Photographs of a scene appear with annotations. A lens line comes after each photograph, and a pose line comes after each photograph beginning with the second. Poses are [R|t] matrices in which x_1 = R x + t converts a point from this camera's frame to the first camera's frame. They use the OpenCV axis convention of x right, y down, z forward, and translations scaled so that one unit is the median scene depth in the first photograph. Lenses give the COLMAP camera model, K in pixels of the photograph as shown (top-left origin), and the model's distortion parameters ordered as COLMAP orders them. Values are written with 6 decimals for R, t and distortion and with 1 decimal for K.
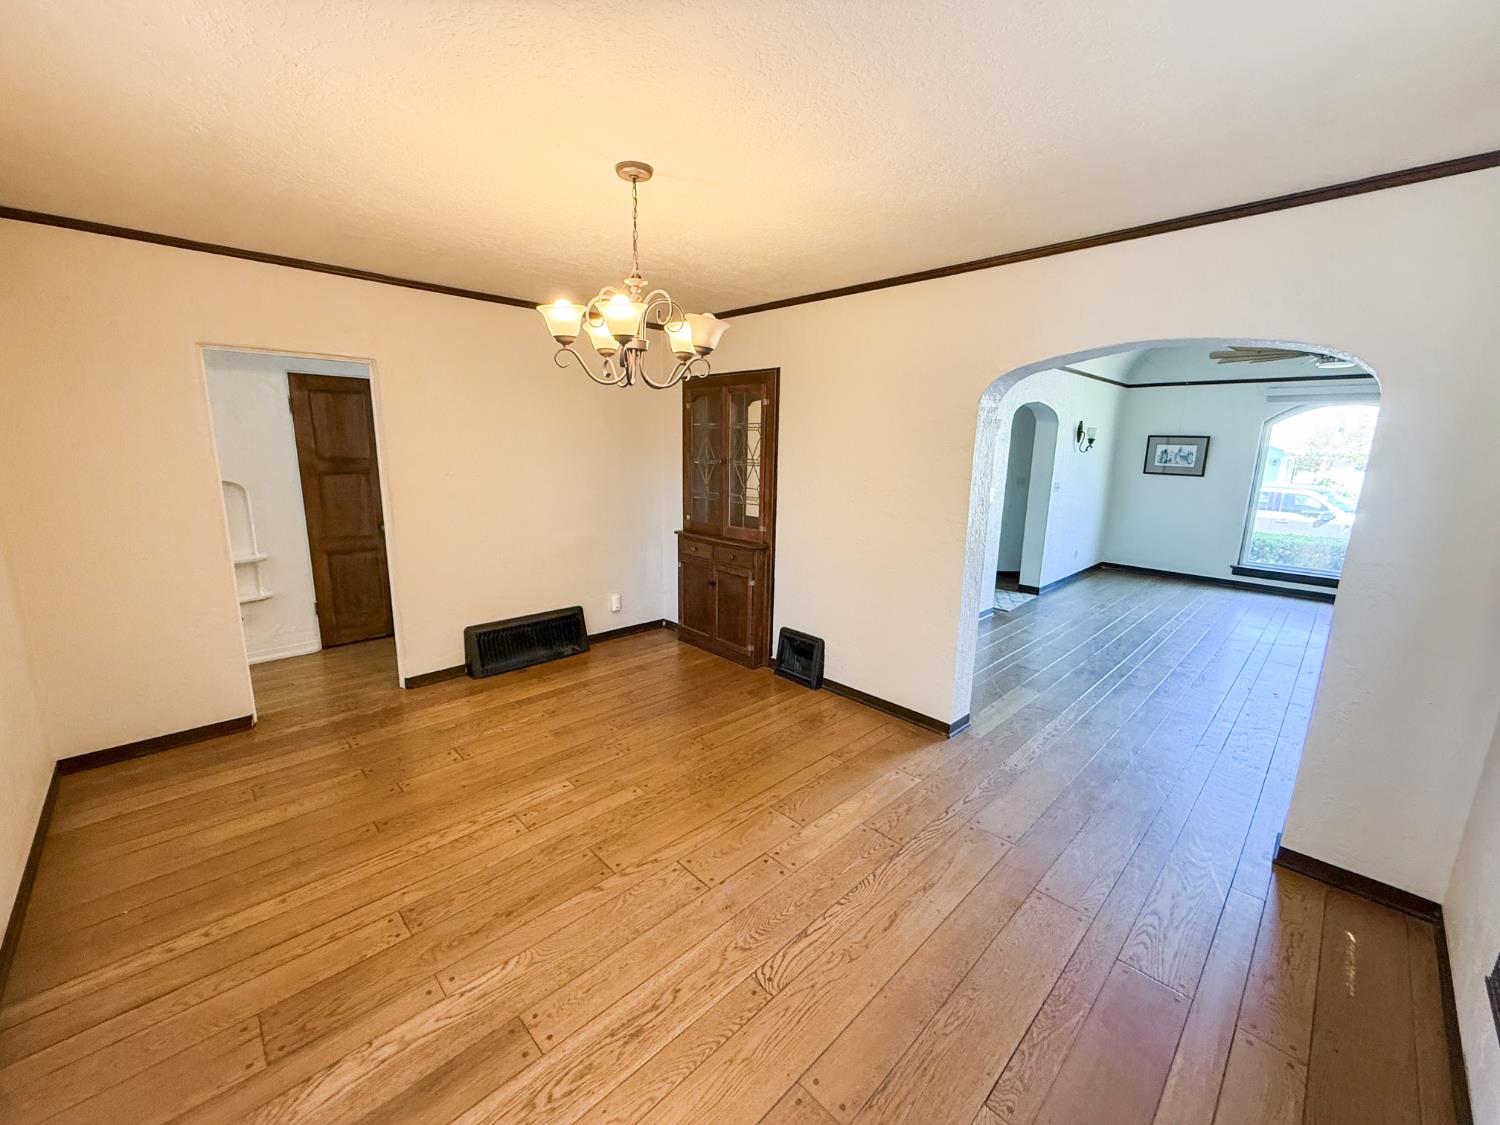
lens RADIAL K [[599.7, 0, 746.1], [0, 599.7, 560.2], [0, 0, 1]] dist [-0.002221, 0.000684]
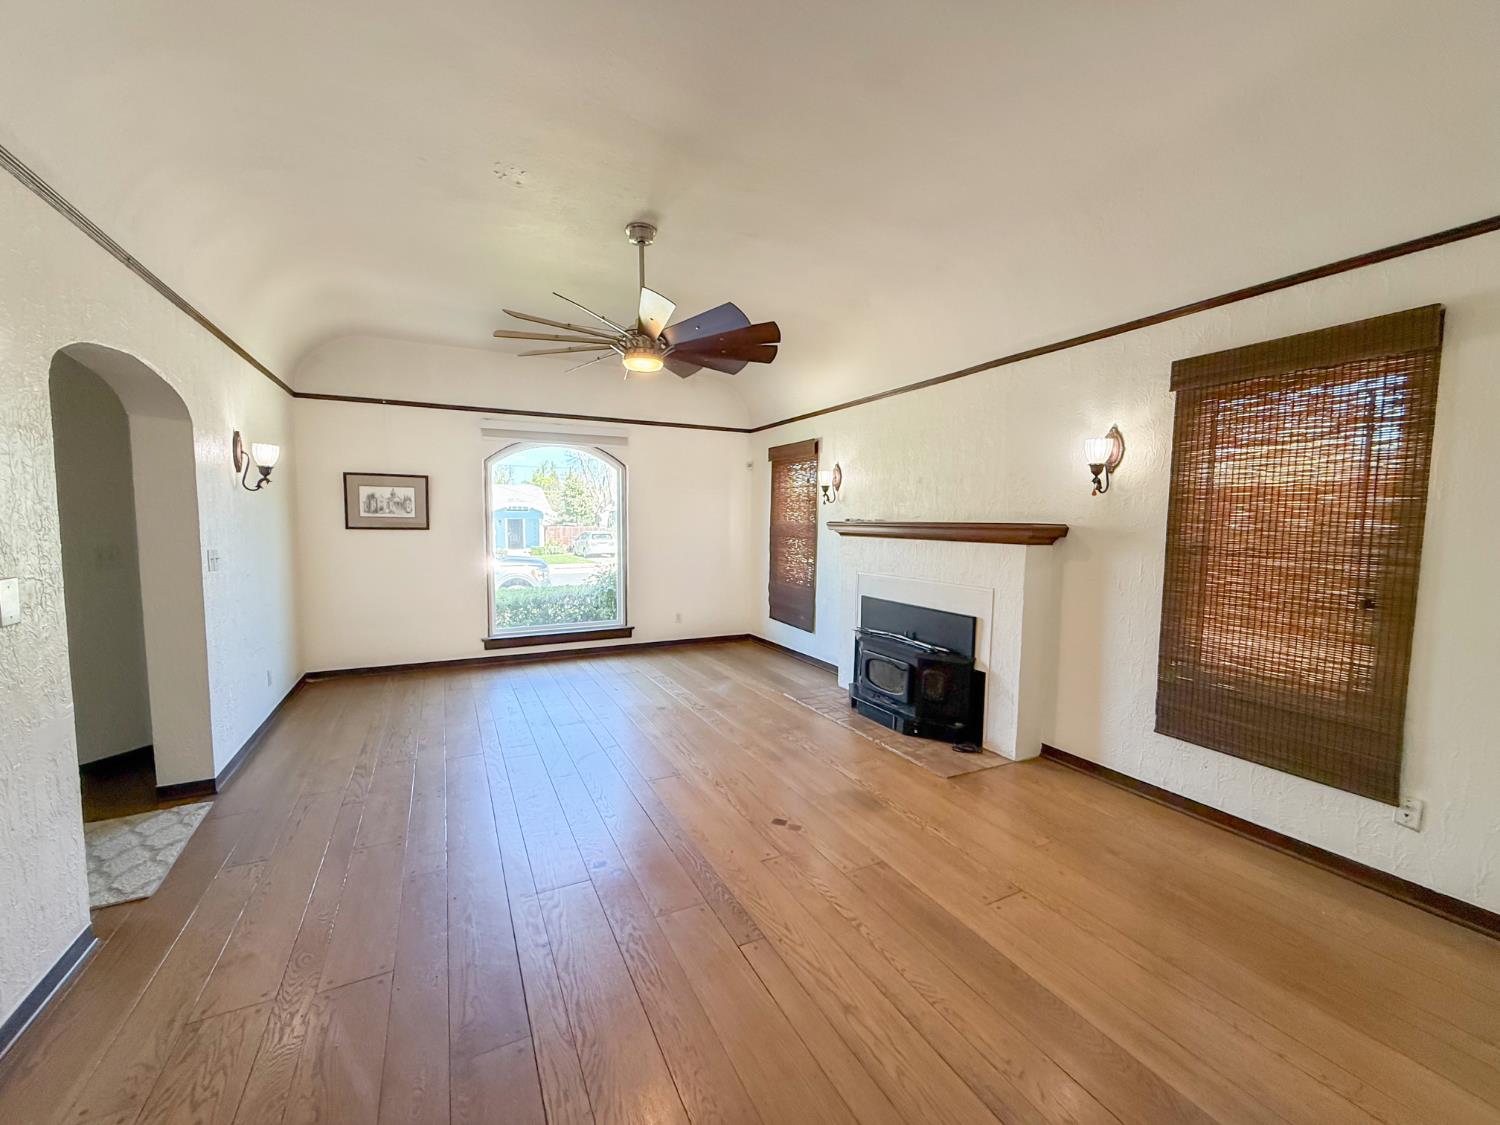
lens RADIAL K [[599.7, 0, 746.3], [0, 599.7, 564.2], [0, 0, 1]] dist [-0.002221, 0.000684]
pose [[0.303820, -0.093257, 0.948154, 0.175471], [0.182885, 0.982399, 0.038023, -0.054042], [-0.935012, 0.161851, 0.315528, 0.406438]]
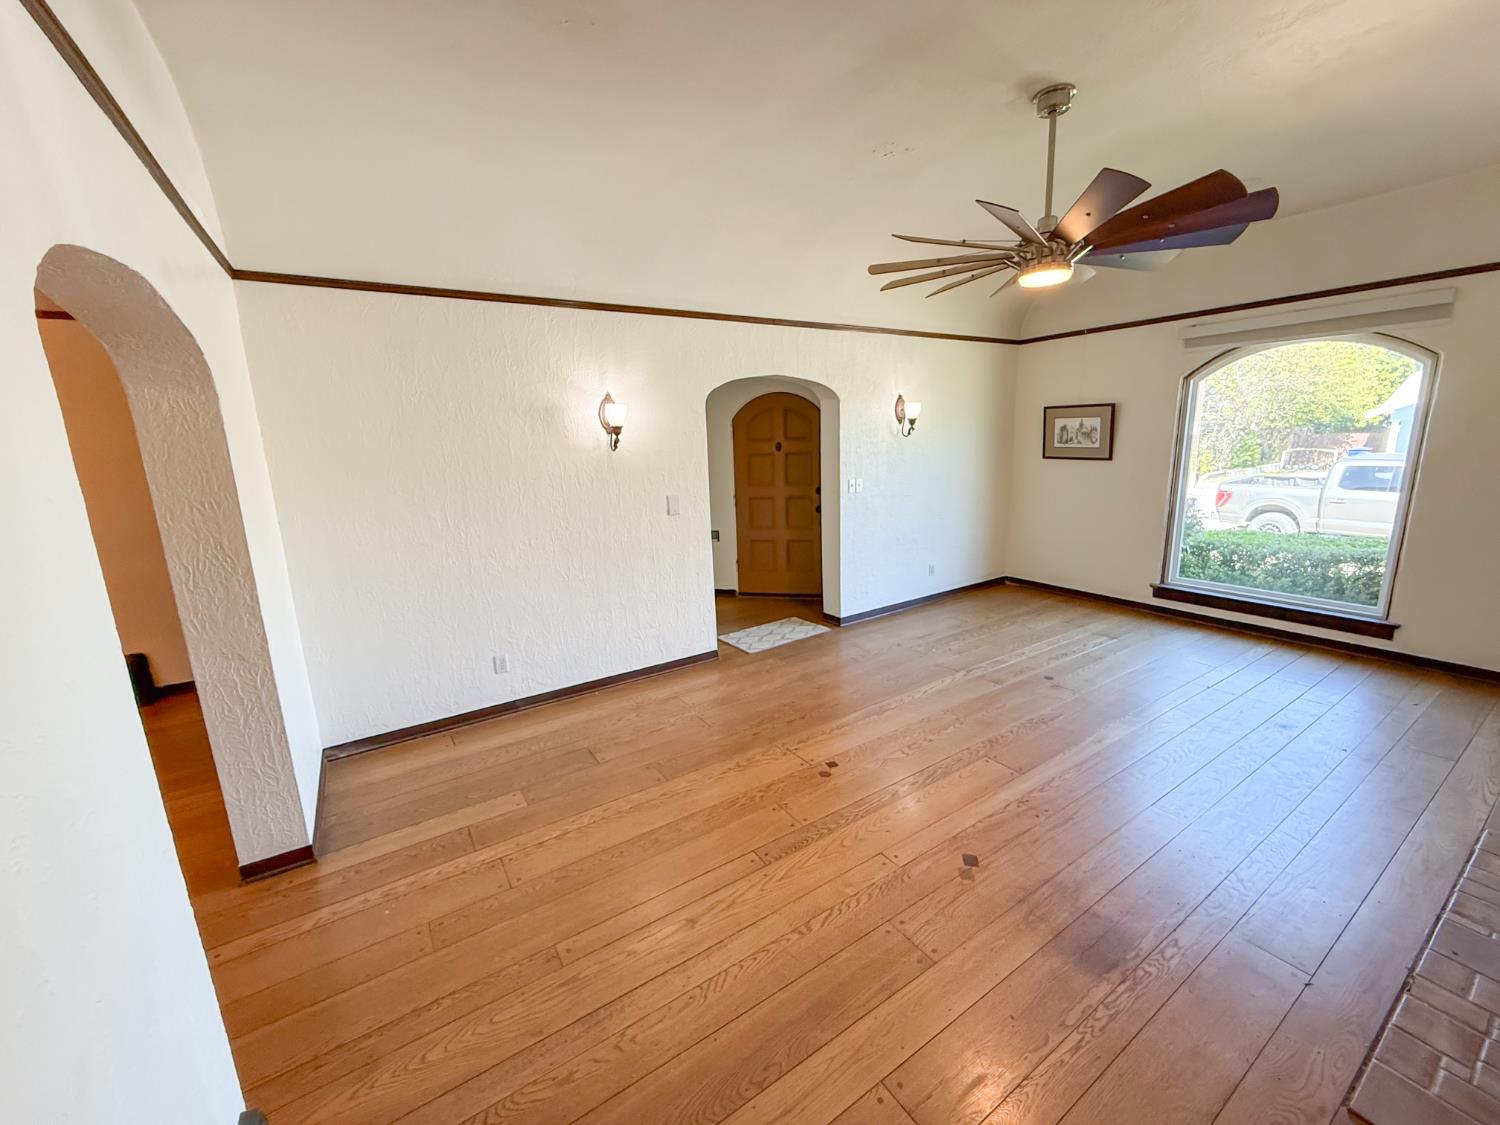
lens RADIAL K [[599.7, 0, 746.0], [0, 599.7, 564.6], [0, 0, 1]] dist [-0.002221, 0.000684]
pose [[0.978133, -0.013079, -0.207568, 0.483419], [0.017499, 0.999657, 0.019471, -0.036478], [0.207242, -0.022677, 0.978027, 0.205938]]
